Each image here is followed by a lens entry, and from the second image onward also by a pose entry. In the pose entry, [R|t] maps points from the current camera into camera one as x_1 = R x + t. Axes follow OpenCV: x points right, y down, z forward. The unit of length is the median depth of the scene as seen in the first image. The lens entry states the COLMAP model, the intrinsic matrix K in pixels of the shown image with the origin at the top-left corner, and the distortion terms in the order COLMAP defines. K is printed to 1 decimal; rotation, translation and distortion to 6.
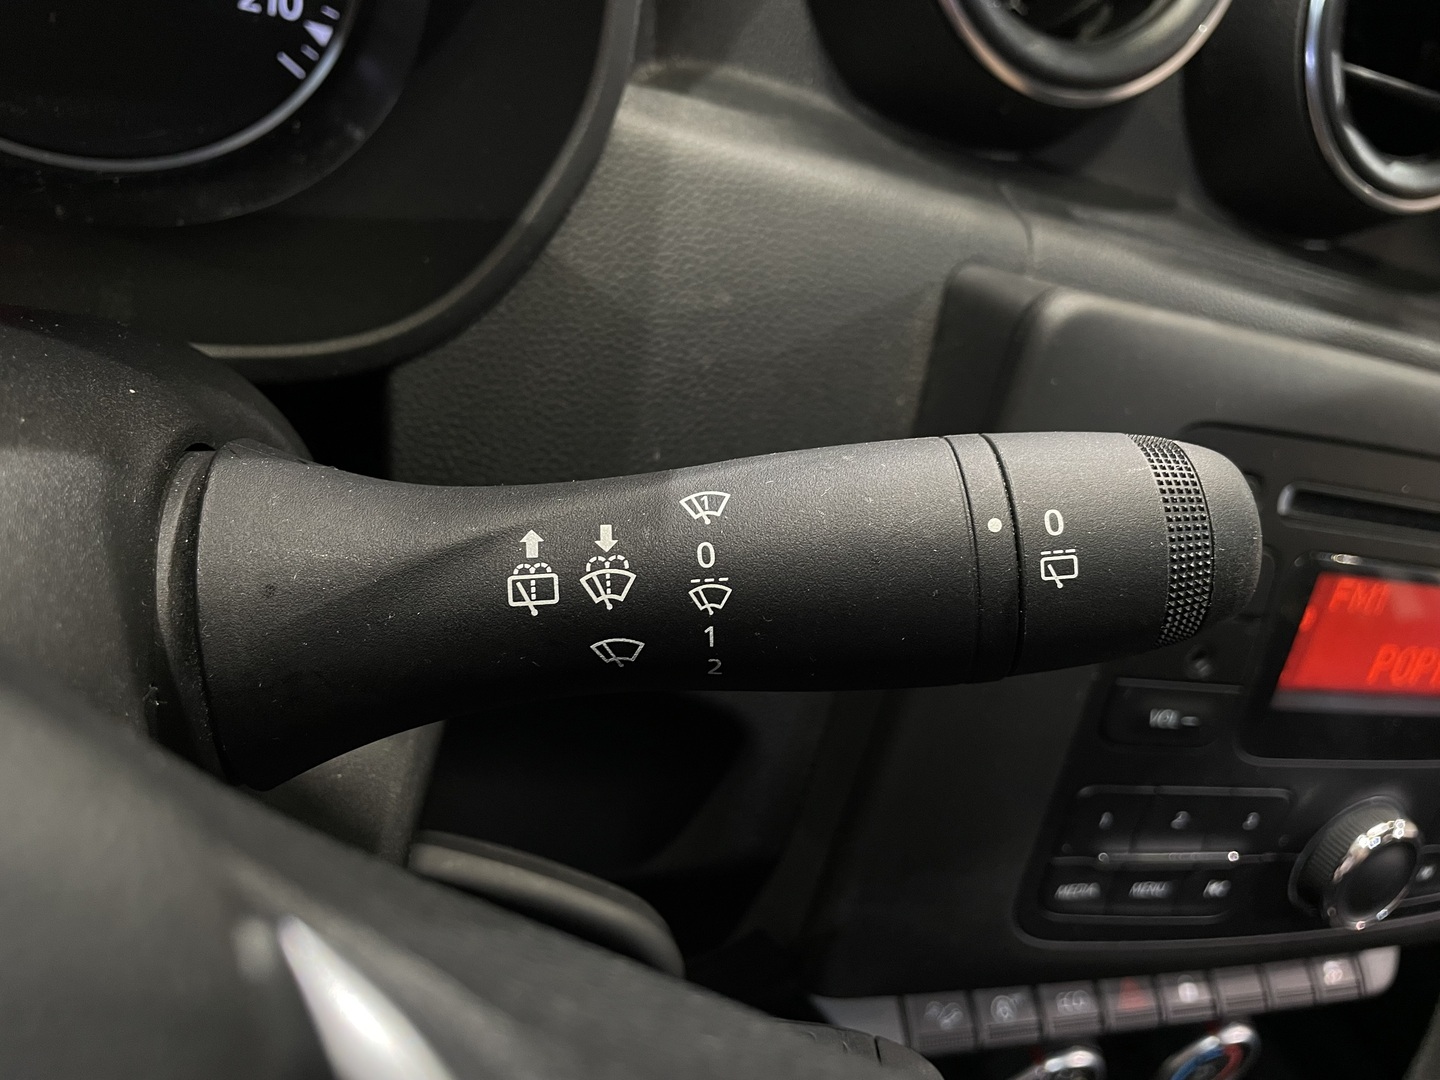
lens RADIAL K [[1115.8, 0, 723.5], [0, 1115.8, 534.2], [0, 0, 1]] dist [0.040745, -0.036387]
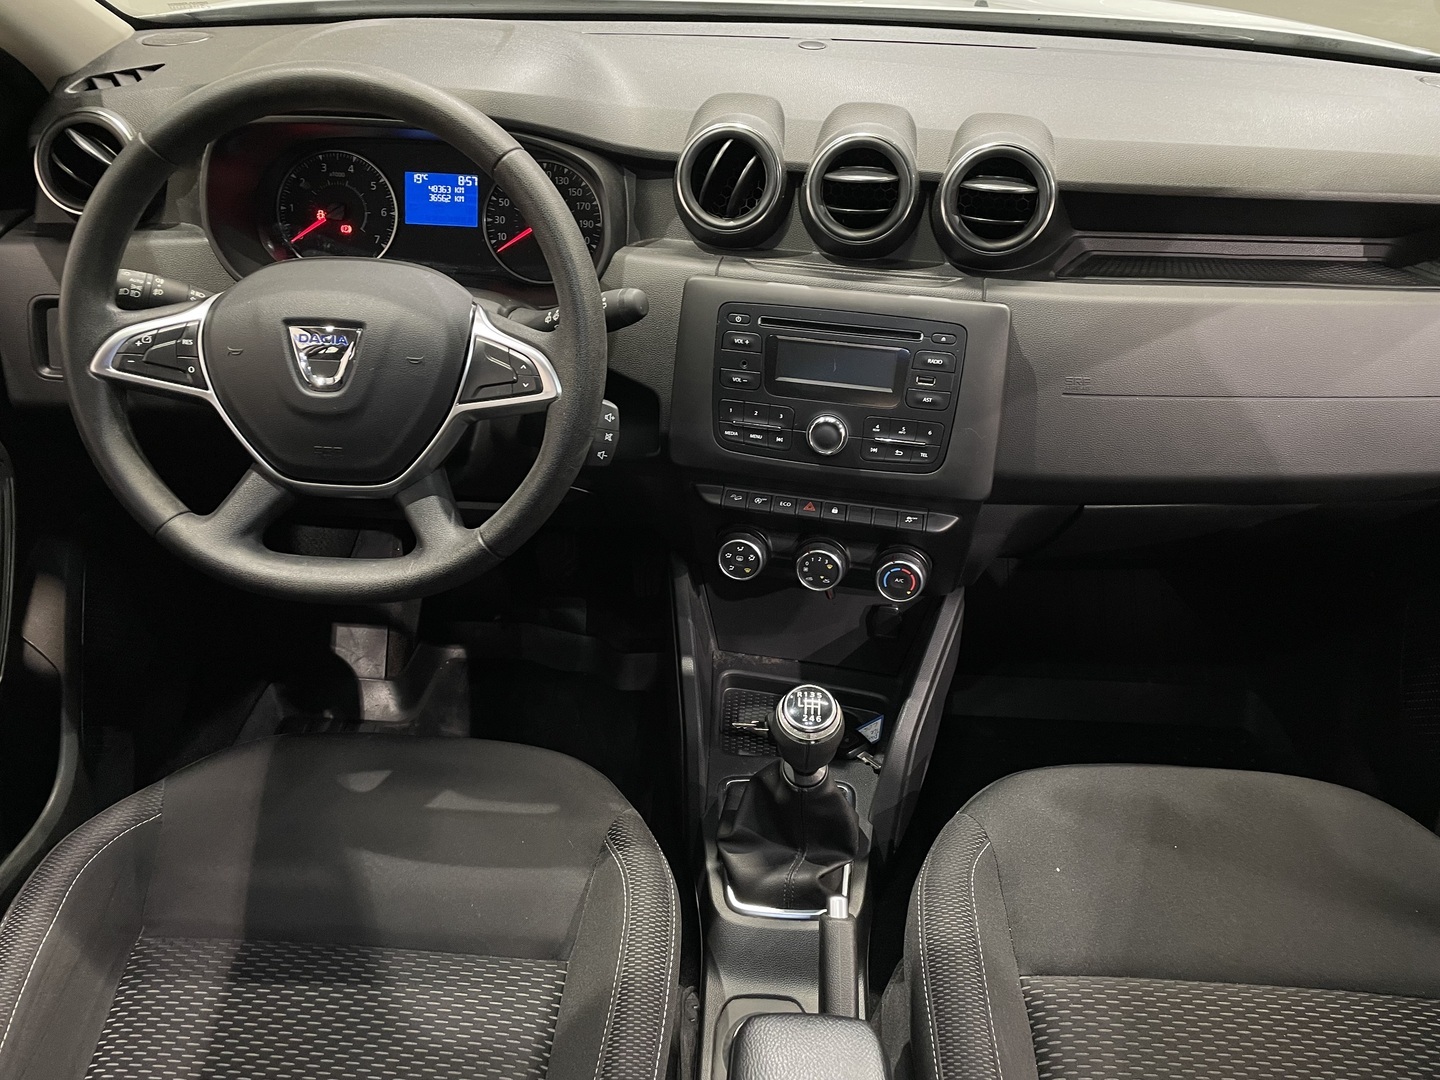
lens RADIAL K [[1115.8, 0, 728.8], [0, 1115.8, 535.9], [0, 0, 1]] dist [0.040745, -0.036387]
pose [[0.844152, -0.021418, -0.535677, 2.369747], [-0.055565, 0.990325, -0.127159, 1.166303], [0.533217, 0.137107, 0.834794, -2.141450]]
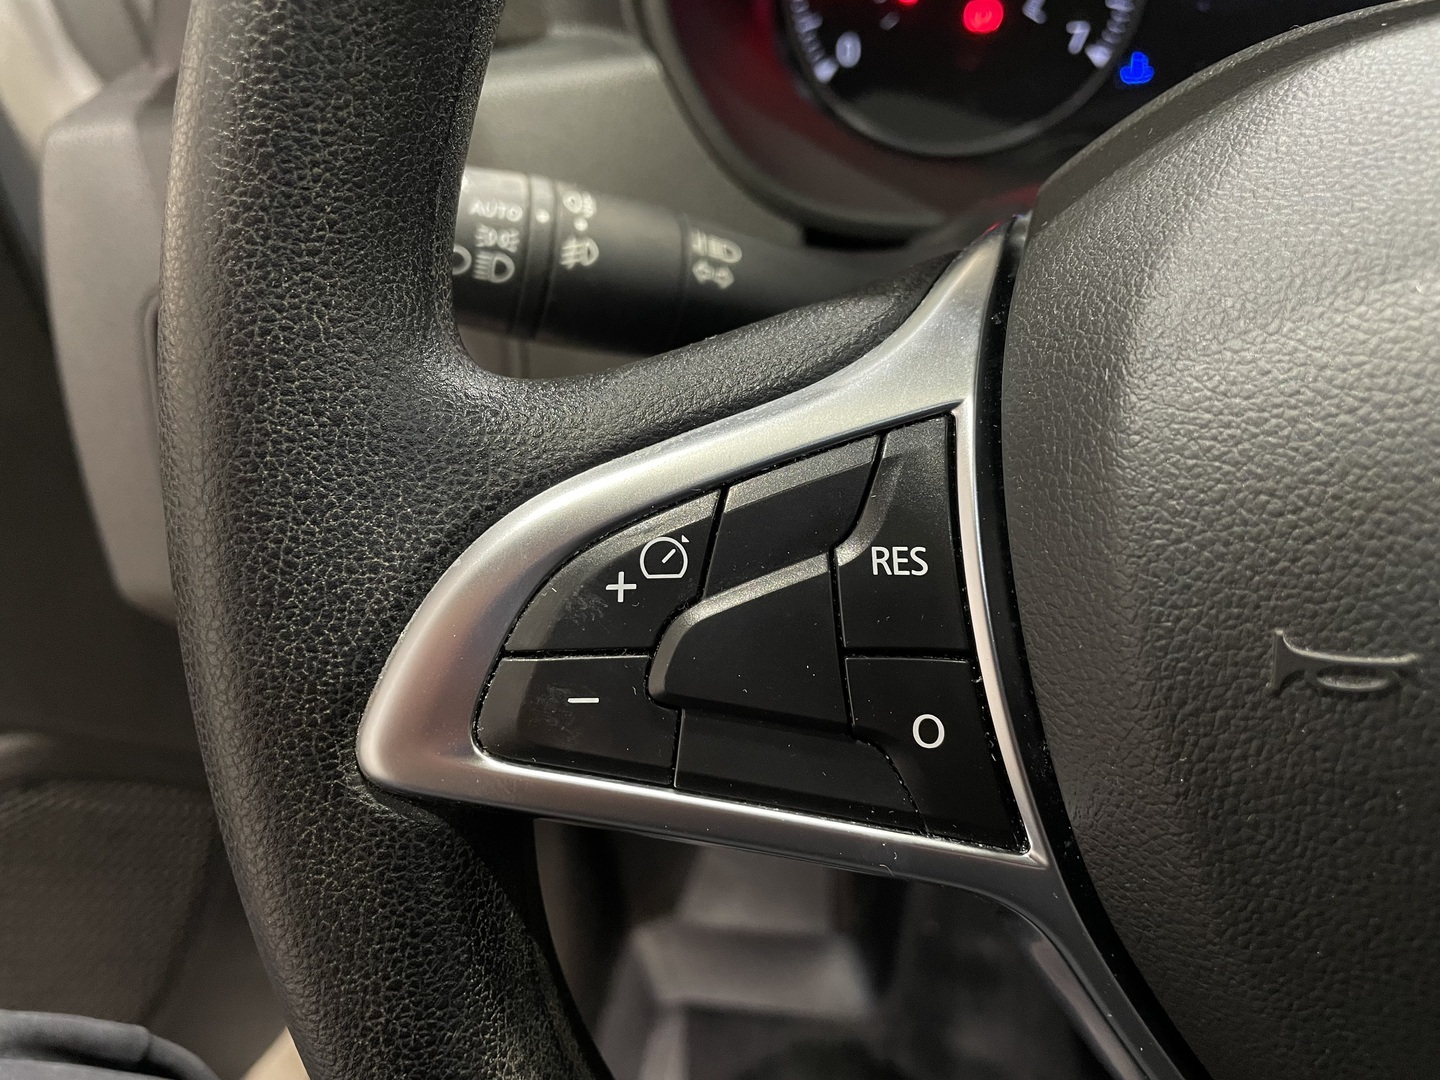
lens RADIAL K [[1115.8, 0, 712.4], [0, 1115.8, 546.8], [0, 0, 1]] dist [0.040745, -0.036387]
pose [[0.735989, 0.005219, -0.676973, -0.431722], [-0.041474, 0.998440, -0.037392, 0.288791], [0.675722, 0.055597, 0.735057, -0.760960]]
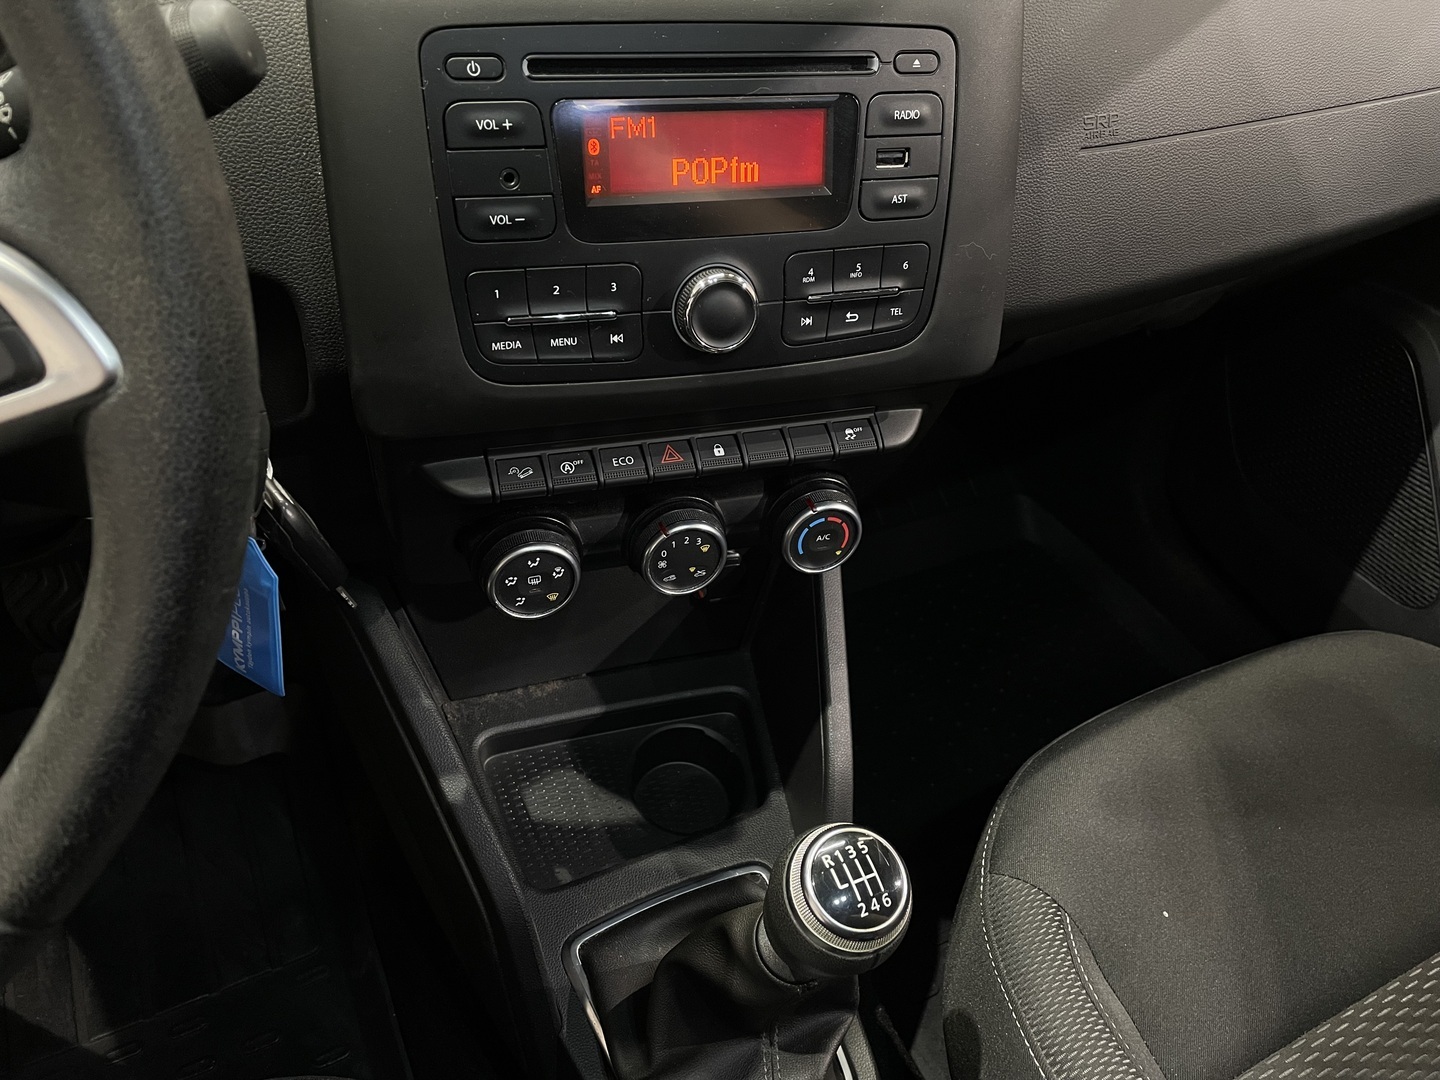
lens RADIAL K [[1115.8, 0, 740.6], [0, 1115.8, 524.2], [0, 0, 1]] dist [0.040745, -0.036387]
pose [[0.970797, -0.199815, -0.132765, 0.841526], [0.210517, 0.974933, 0.072030, 0.544052], [0.115044, -0.097876, 0.988527, -0.643810]]
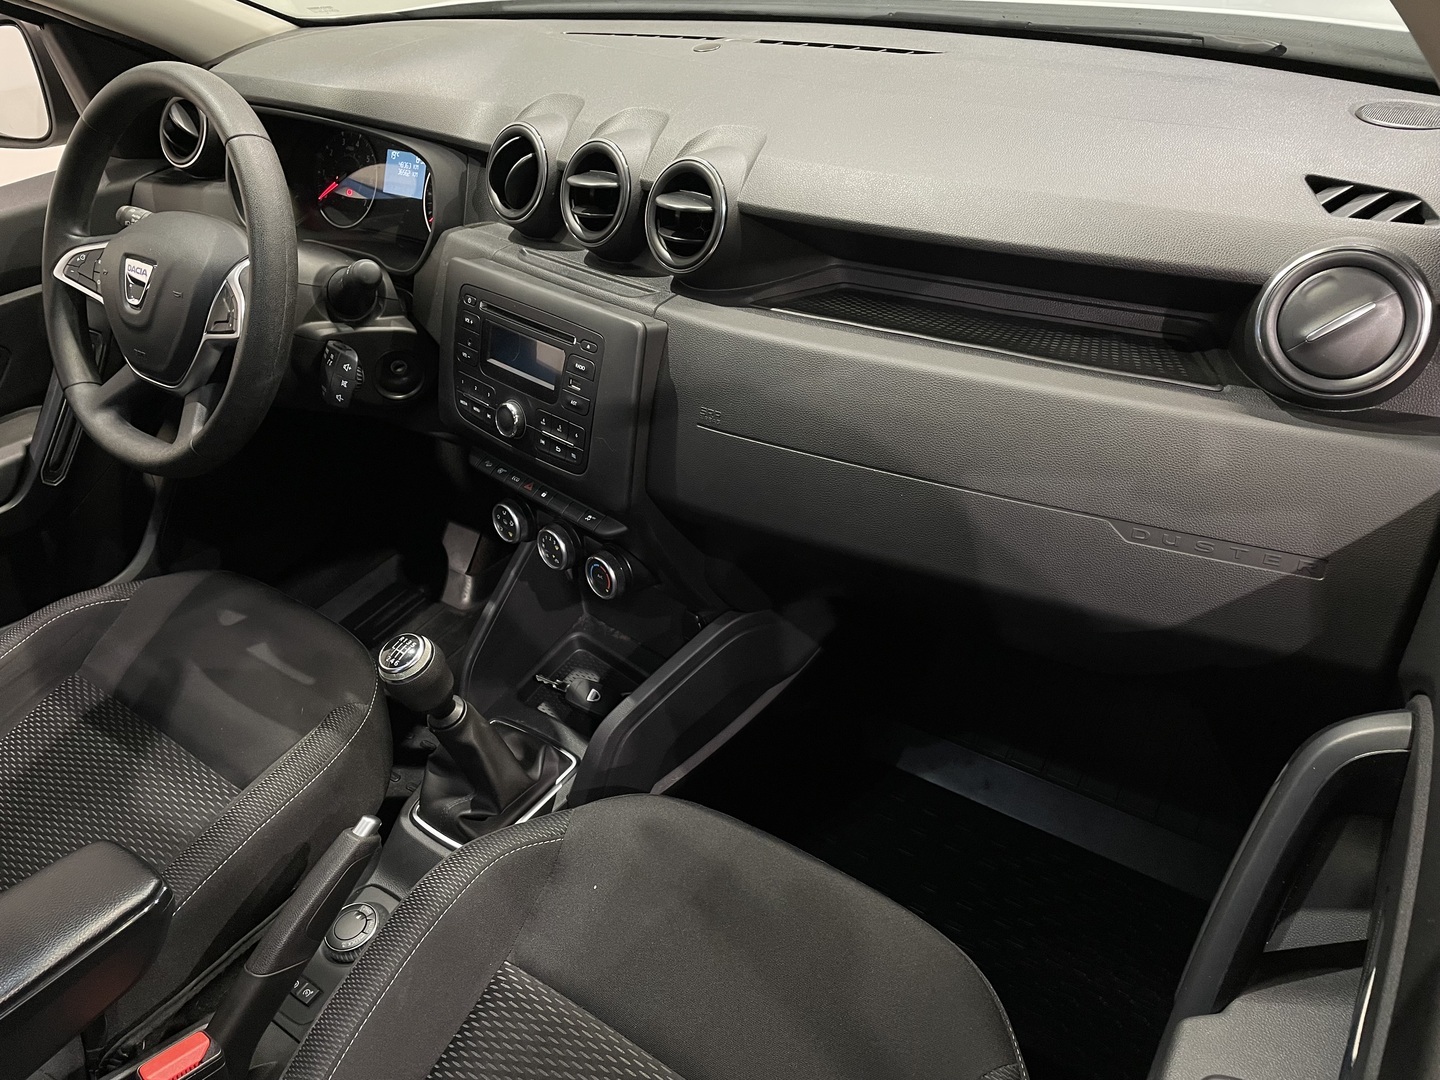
lens RADIAL K [[1115.8, 0, 707.6], [0, 1115.8, 544.5], [0, 0, 1]] dist [0.040745, -0.036387]
pose [[0.416751, 0.162244, -0.894425, 4.611521], [-0.337421, 0.941257, 0.013520, 0.462602], [0.844077, 0.296163, 0.447014, 0.064579]]
